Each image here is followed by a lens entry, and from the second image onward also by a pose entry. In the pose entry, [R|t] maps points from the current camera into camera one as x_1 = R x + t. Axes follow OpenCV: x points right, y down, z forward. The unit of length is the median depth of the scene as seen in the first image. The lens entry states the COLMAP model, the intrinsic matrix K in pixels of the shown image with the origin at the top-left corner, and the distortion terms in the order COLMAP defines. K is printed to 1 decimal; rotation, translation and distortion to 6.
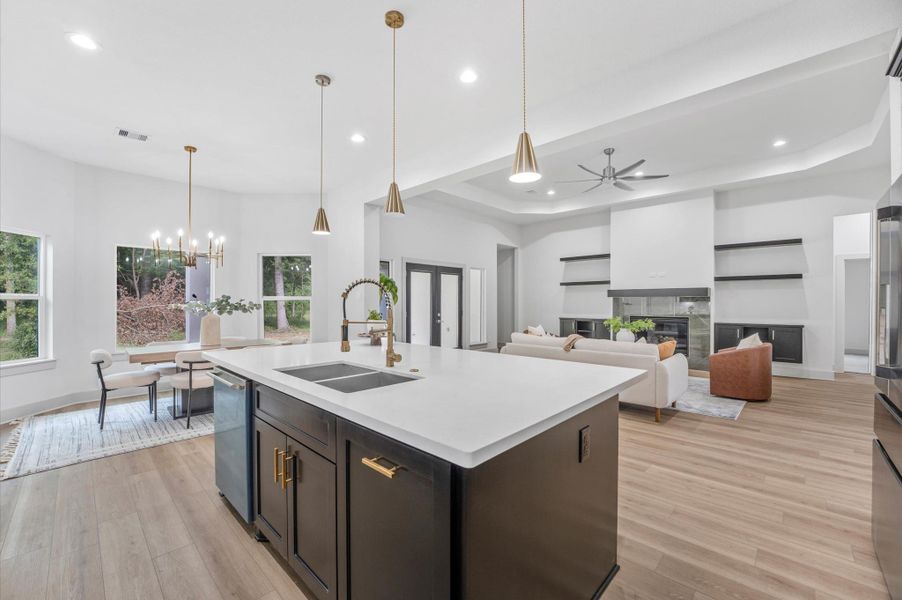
lens RADIAL K [[363.6, 0, 448.7], [0, 363.6, 302.7], [0, 0, 1]] dist [-0.022109, 0.000246]
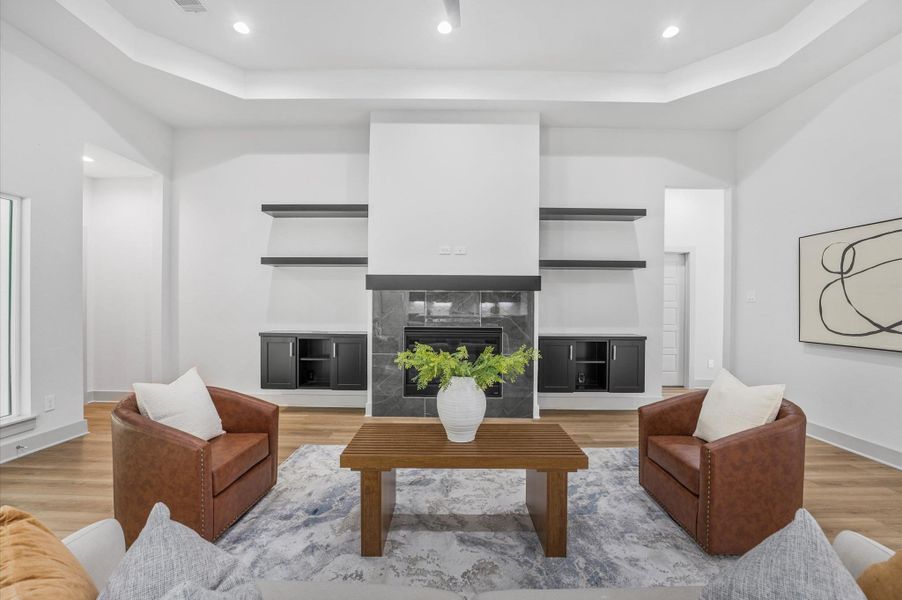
lens RADIAL K [[363.6, 0, 448.7], [0, 363.6, 302.7], [0, 0, 1]] dist [-0.022109, 0.000246]
pose [[0.713426, 0.006147, 0.700703, 0.173897], [-0.008604, 0.999963, -0.000012, 0.000791], [-0.700677, -0.006020, 0.713453, 0.565970]]
